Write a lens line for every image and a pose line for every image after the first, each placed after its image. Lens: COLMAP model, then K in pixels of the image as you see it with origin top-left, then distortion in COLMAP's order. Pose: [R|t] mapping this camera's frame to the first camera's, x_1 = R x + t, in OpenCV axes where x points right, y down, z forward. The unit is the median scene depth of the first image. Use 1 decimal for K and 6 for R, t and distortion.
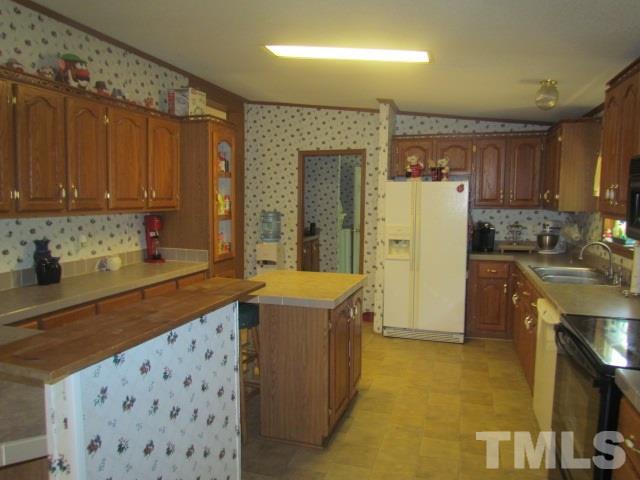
lens RADIAL K [[461.7, 0, 318.8], [0, 461.7, 242.6], [0, 0, 1]] dist [-0.013439, 0.004790]
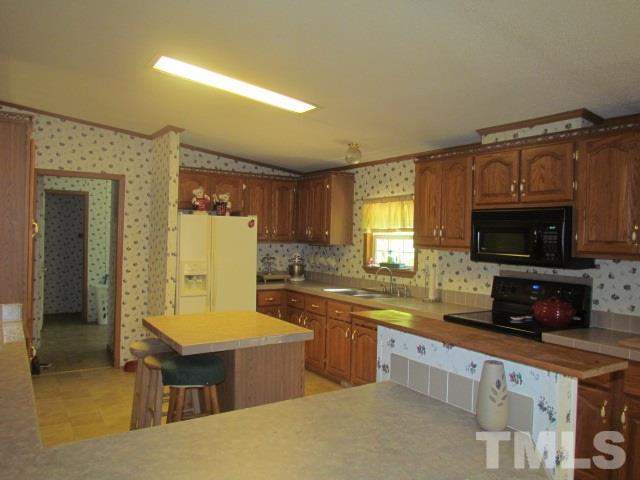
lens RADIAL K [[497.5, 0, 315.4], [0, 497.5, 241.4], [0, 0, 1]] dist [-0.016167, -0.001425]
pose [[0.649761, 0.000876, 0.760138, -0.437887], [0.055440, 0.997281, -0.048539, -0.011723], [-0.758114, 0.073681, 0.647946, 0.136102]]
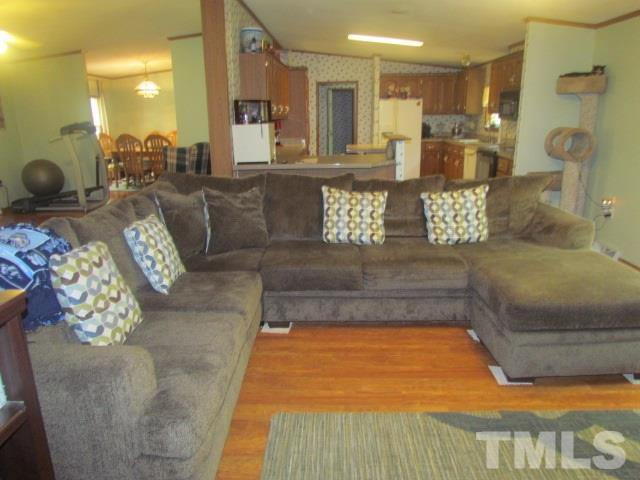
lens RADIAL K [[461.7, 0, 320.1], [0, 461.7, 238.1], [0, 0, 1]] dist [-0.013439, 0.004790]
pose [[0.963965, -0.082843, 0.252802, -0.586763], [0.042276, 0.985905, 0.161875, 0.100855], [-0.262649, -0.145355, 0.953880, -0.767383]]
